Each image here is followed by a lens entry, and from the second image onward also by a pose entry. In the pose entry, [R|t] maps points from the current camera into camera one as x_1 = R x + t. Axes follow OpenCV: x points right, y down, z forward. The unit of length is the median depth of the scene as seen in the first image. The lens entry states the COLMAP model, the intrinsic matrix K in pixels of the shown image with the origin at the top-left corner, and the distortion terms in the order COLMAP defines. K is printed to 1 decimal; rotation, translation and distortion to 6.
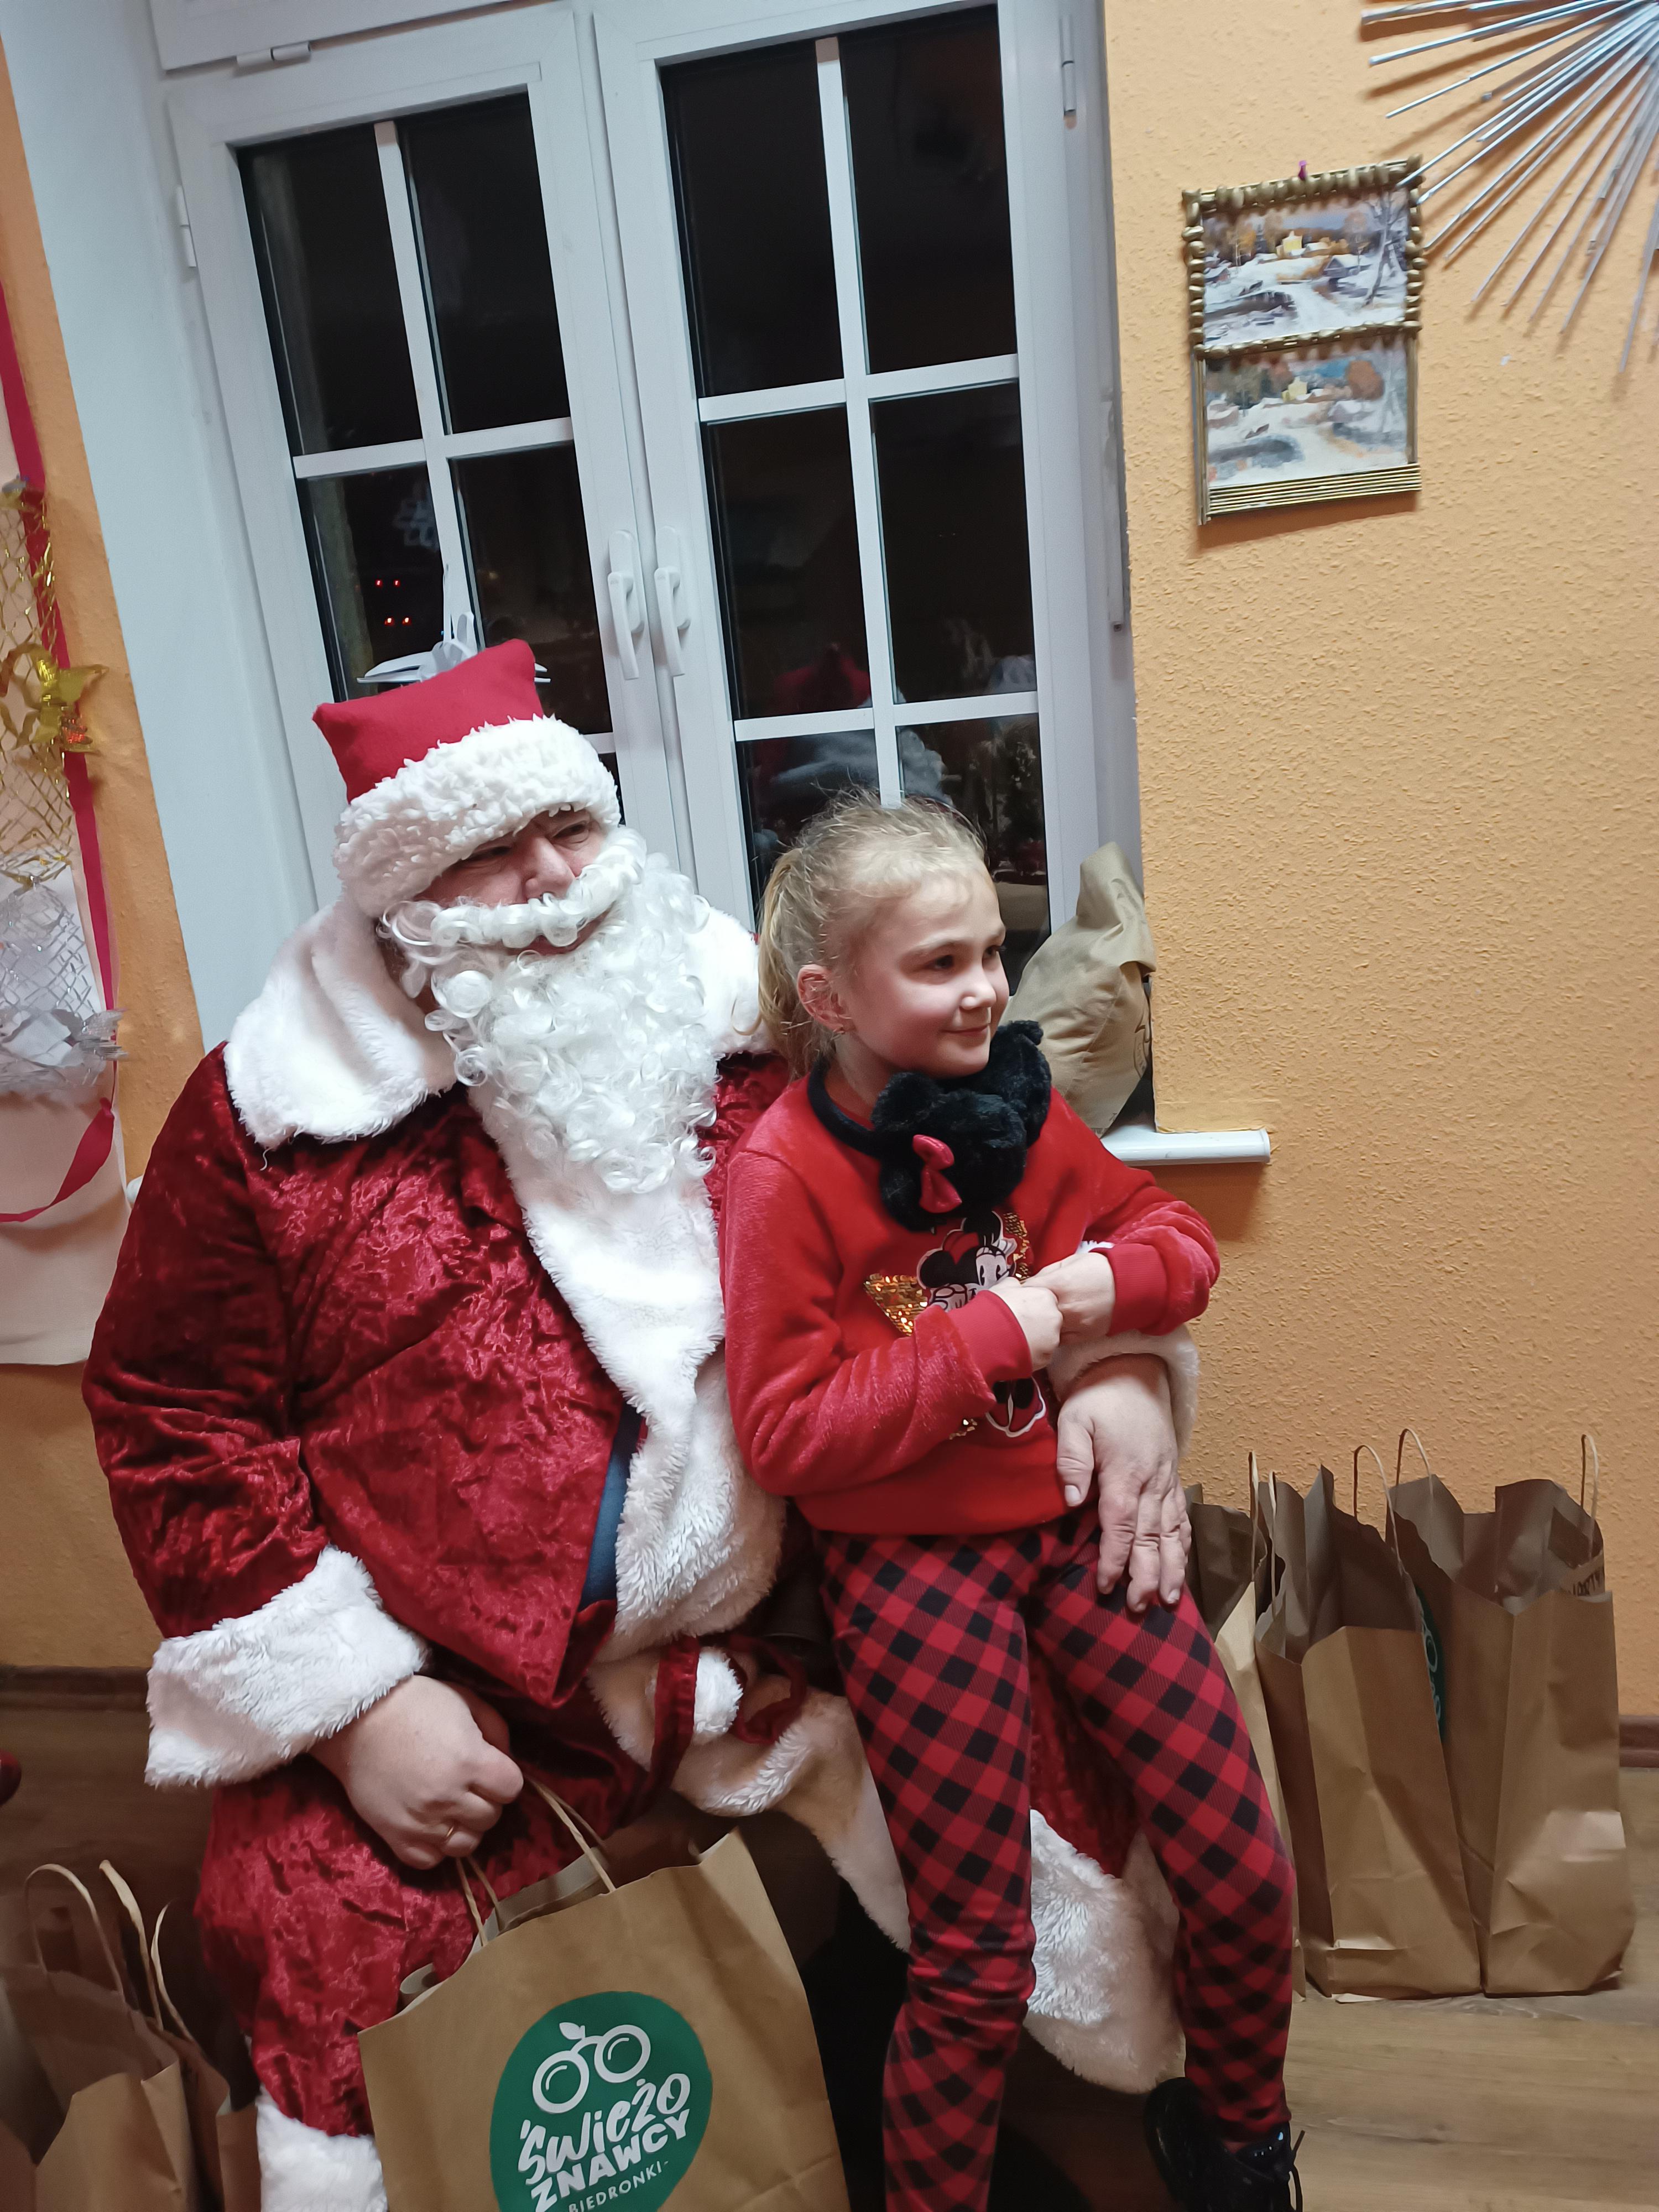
lens RADIAL K [[1562.0, 0, 818.6], [0, 1562.0, 1090.4], [0, 0, 1]] dist [0.010473, -0.014337]
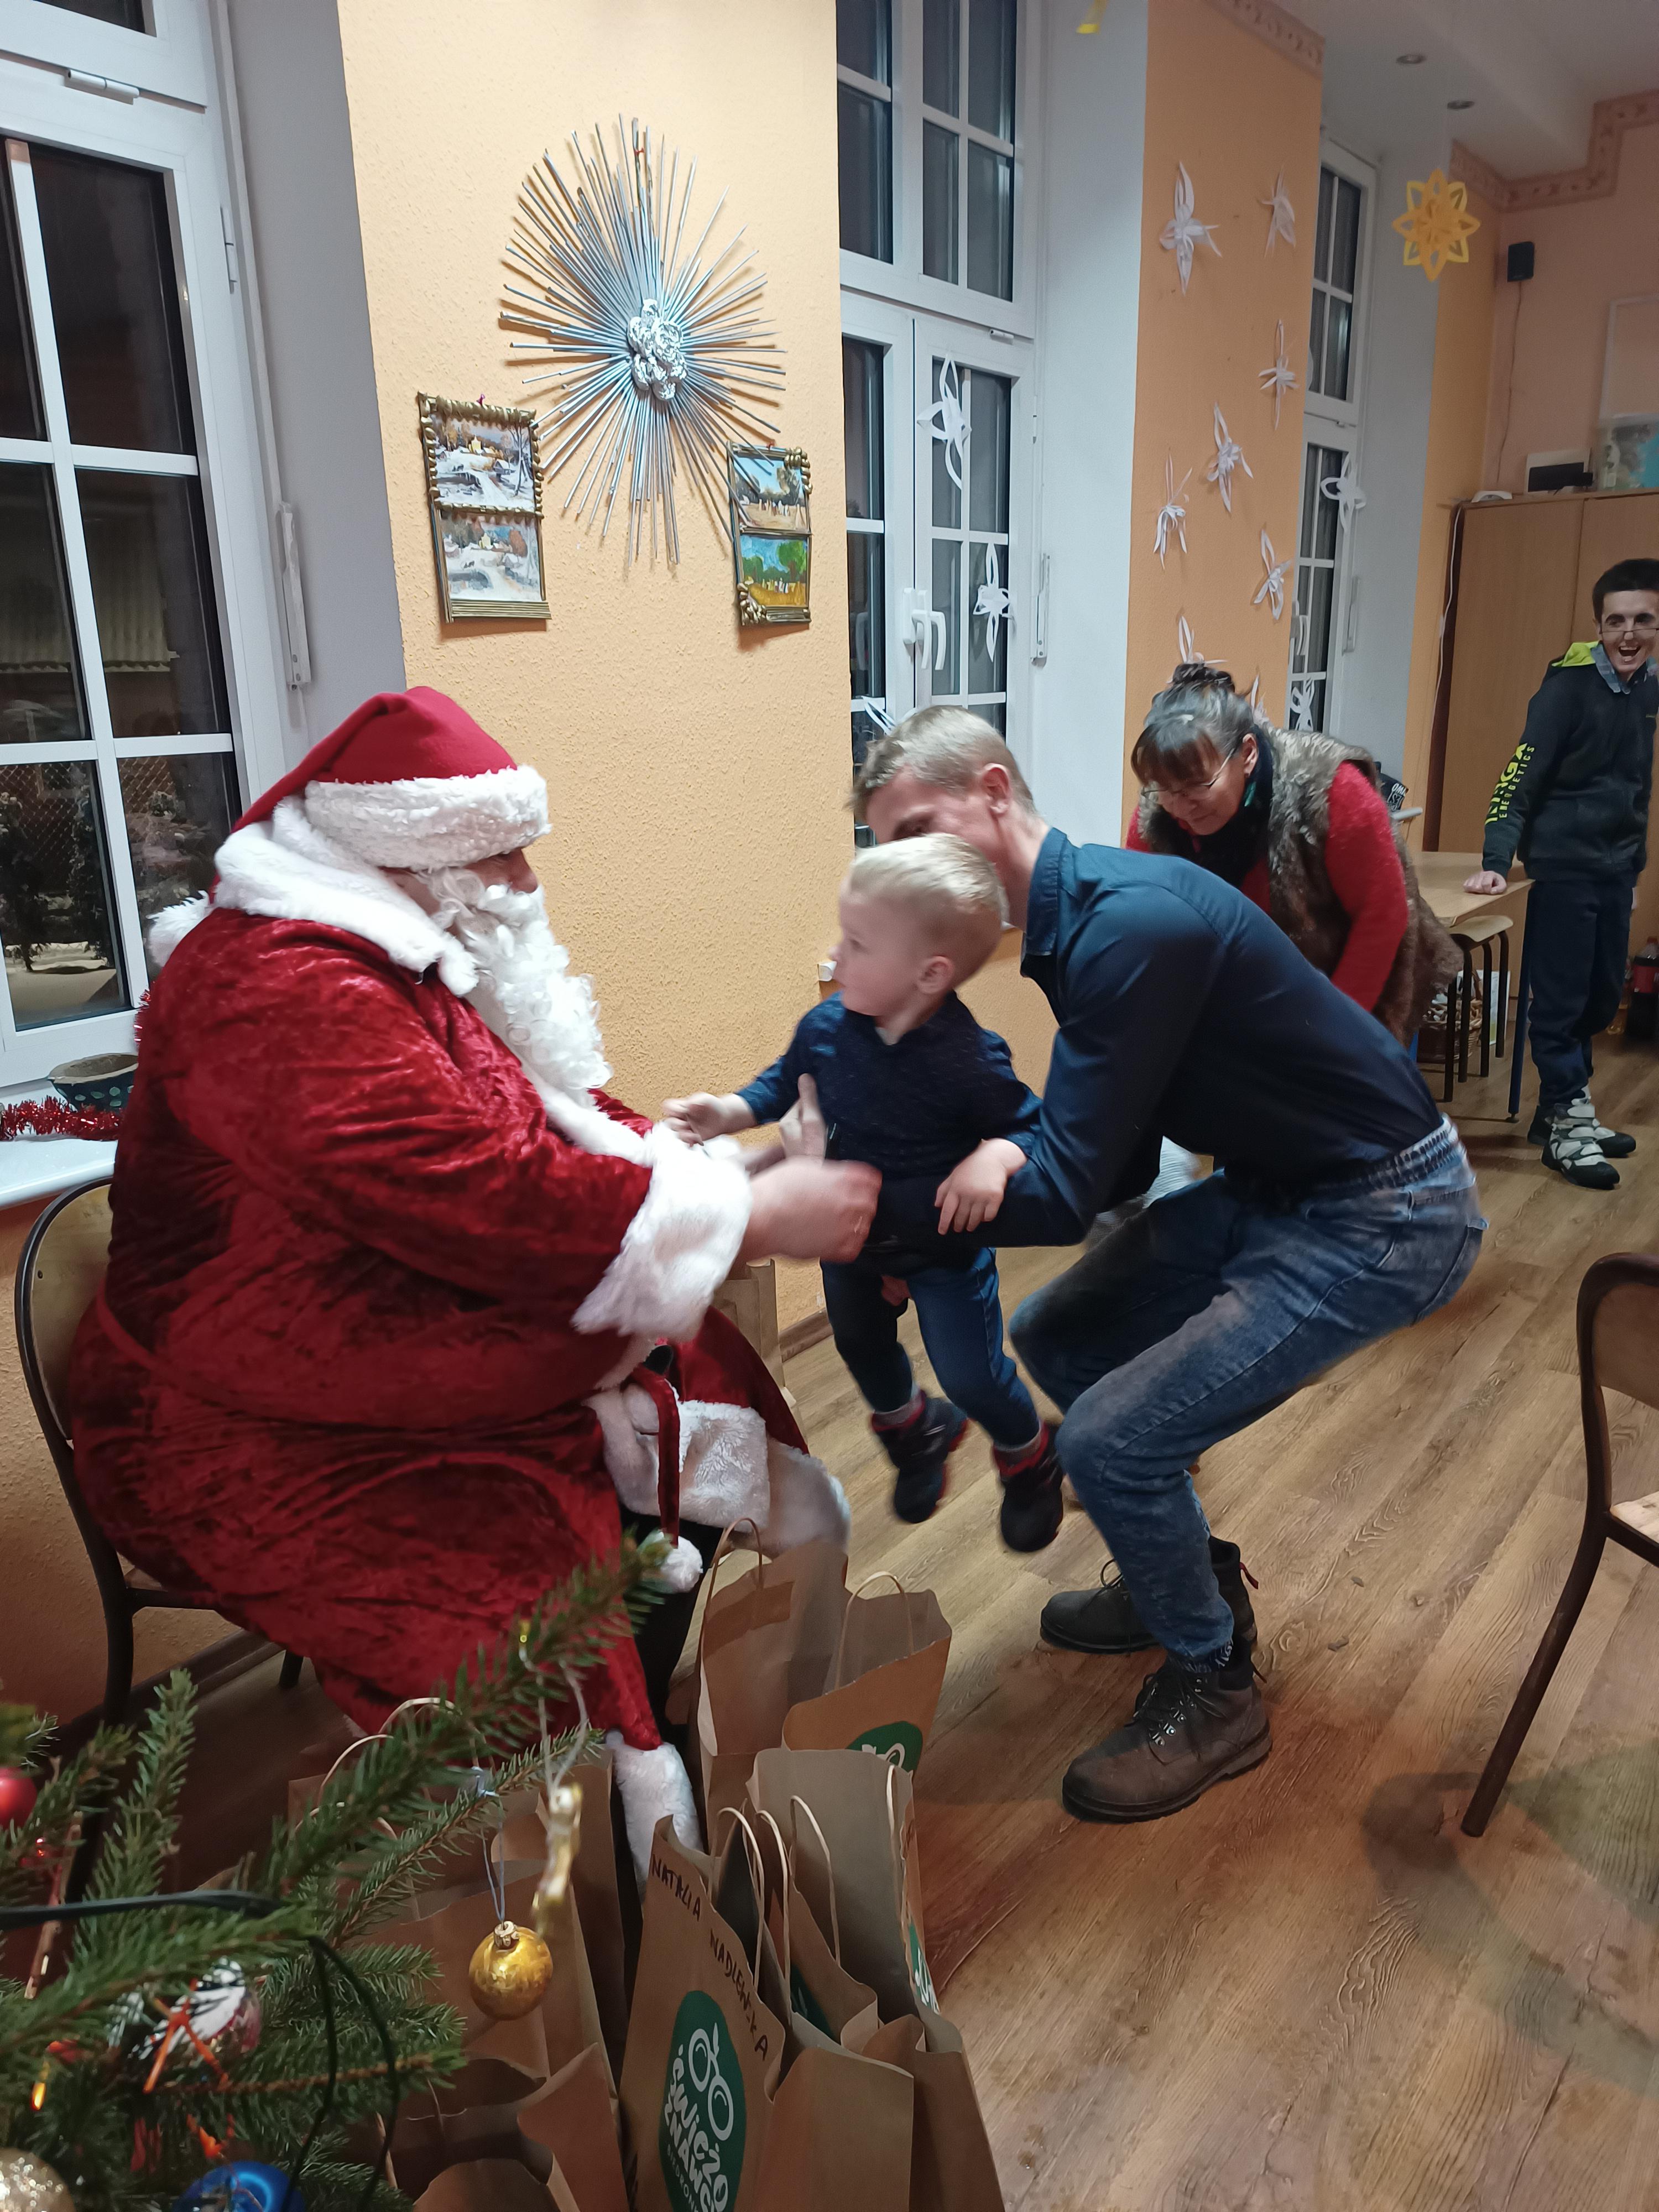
lens RADIAL K [[1558.7, 0, 811.2], [0, 1558.7, 1096.3], [0, 0, 1]] dist [0.039886, -0.034535]
pose [[0.456604, -0.145641, 0.877668, -0.956015], [0.205512, 0.977095, 0.055223, 0.054174], [-0.865608, 0.155156, 0.476077, 0.096624]]
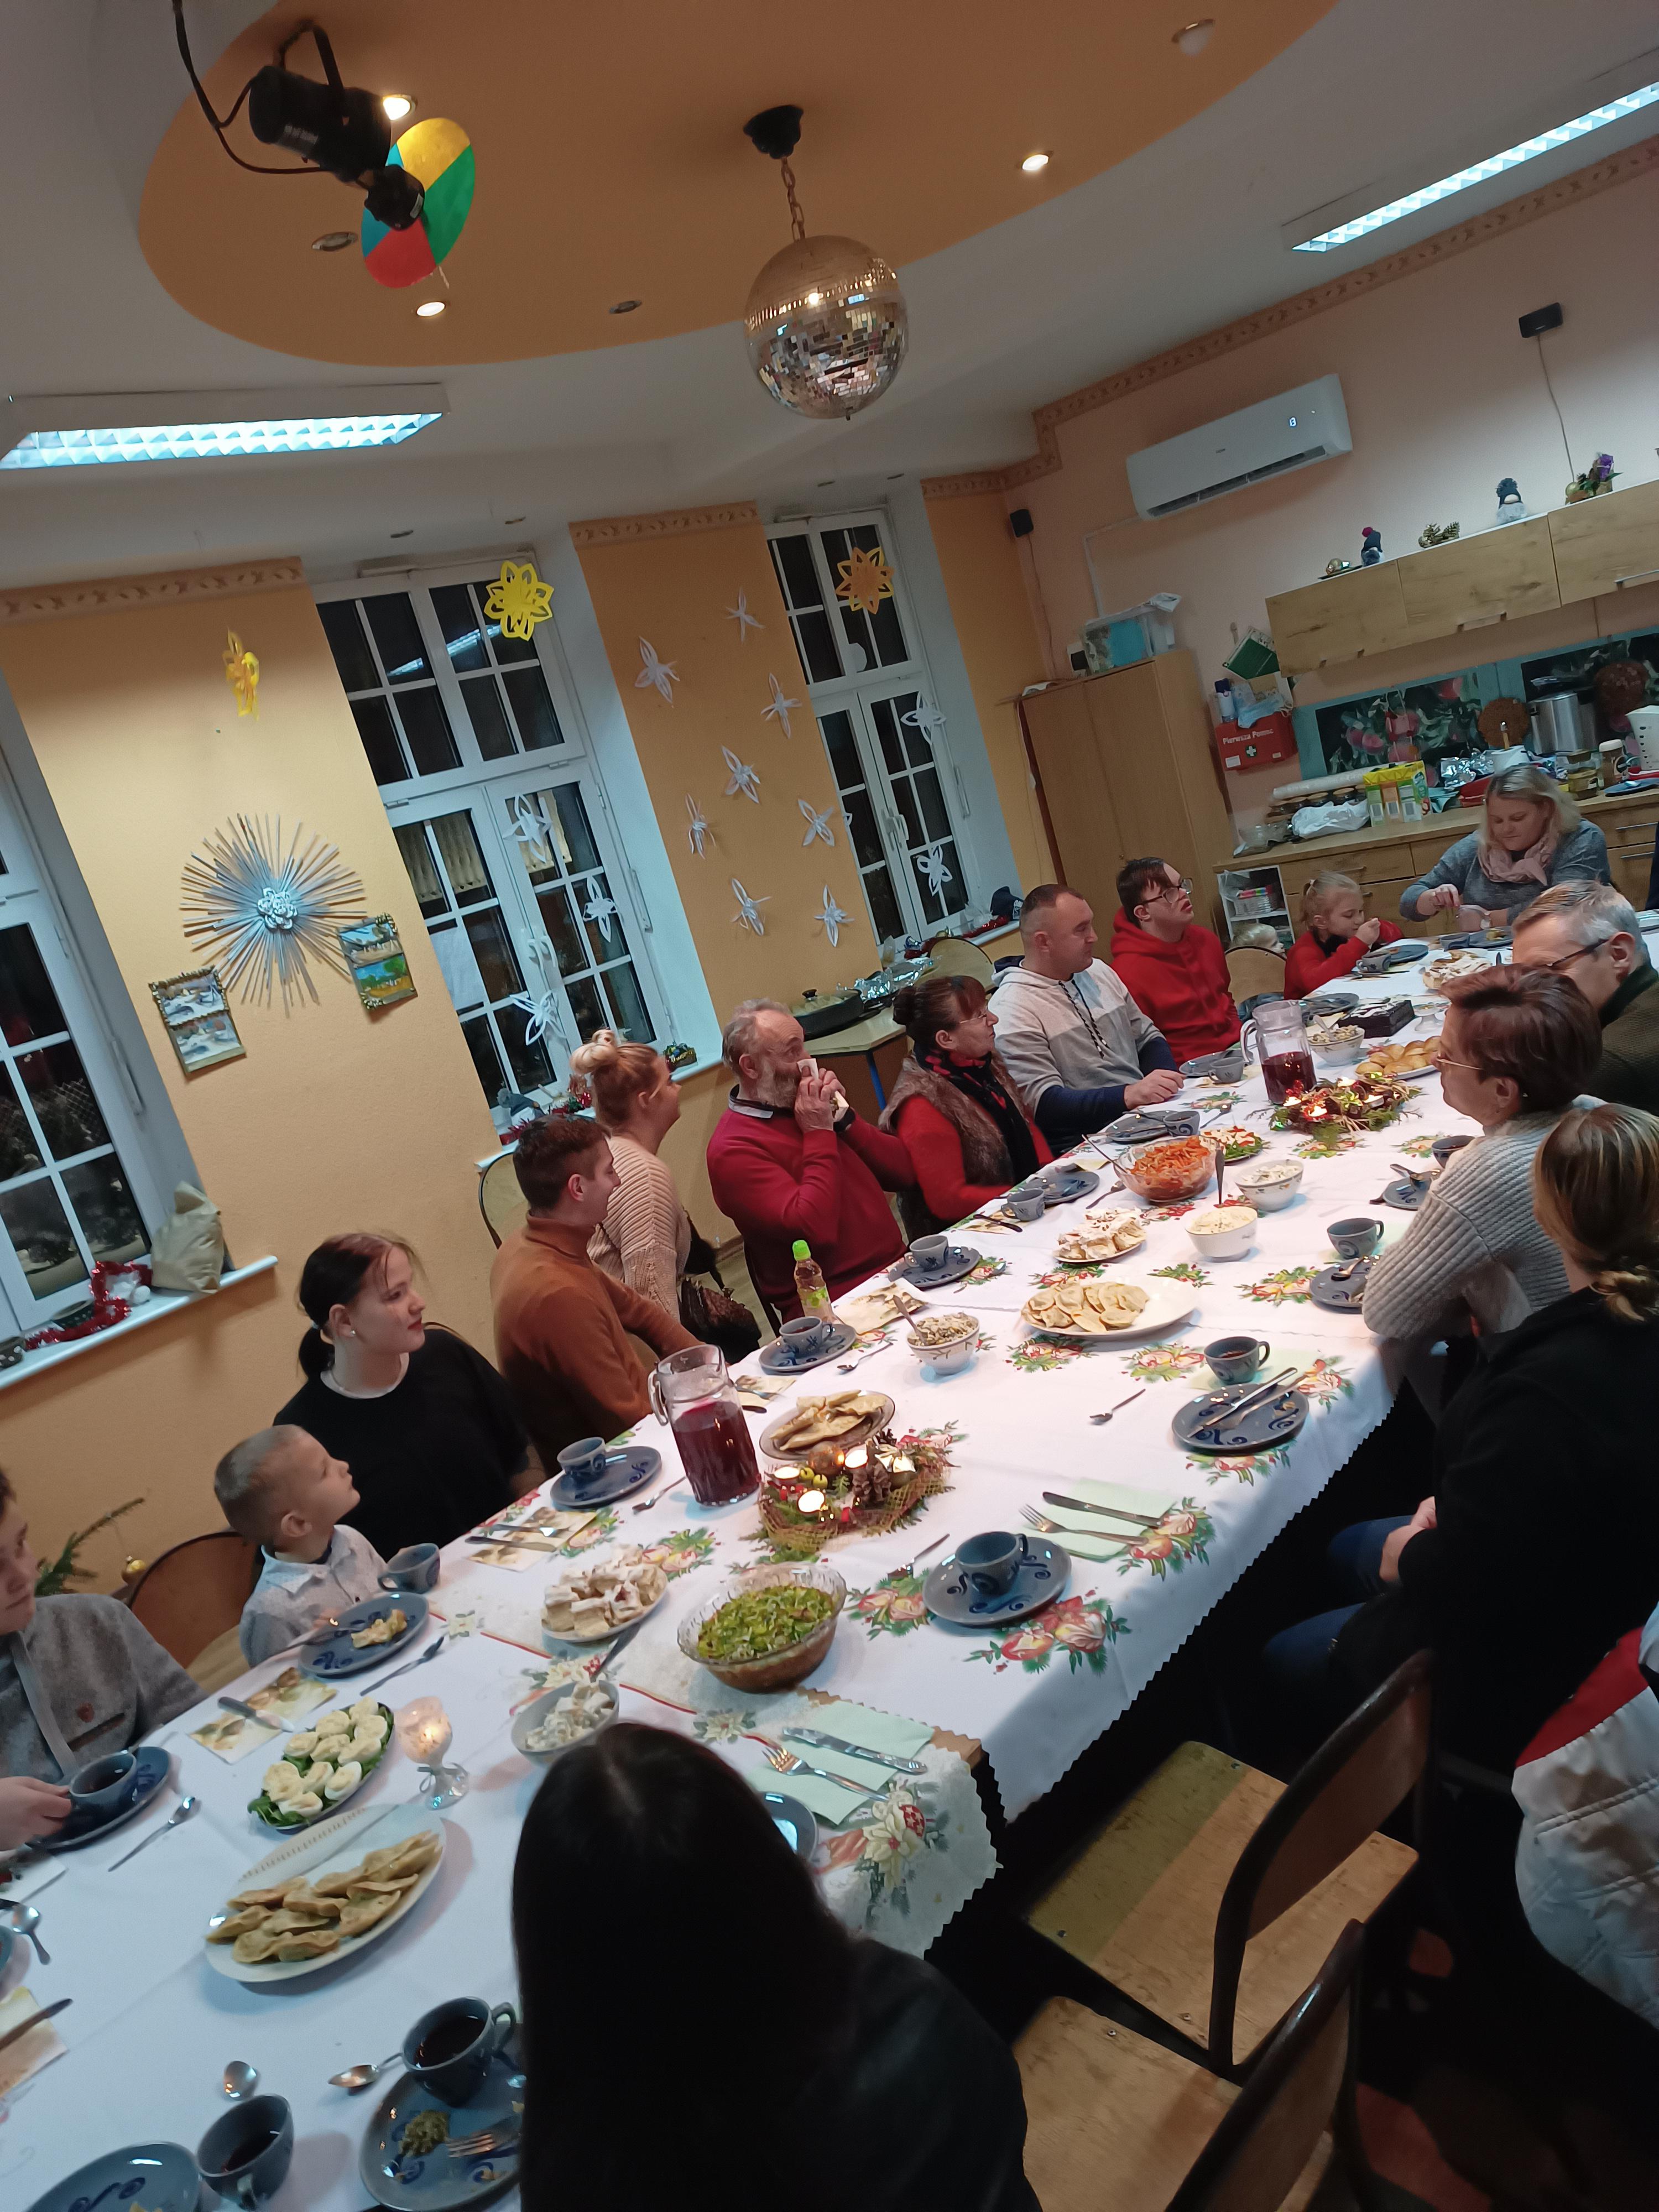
lens RADIAL K [[1558.7, 0, 826.8], [0, 1558.7, 1094.7], [0, 0, 1]] dist [0.039886, -0.034535]
pose [[0.547573, -0.219488, 0.807458, -1.649541], [0.418867, 0.907276, -0.037431, 0.339516], [-0.724372, 0.358714, 0.588736, -1.820712]]
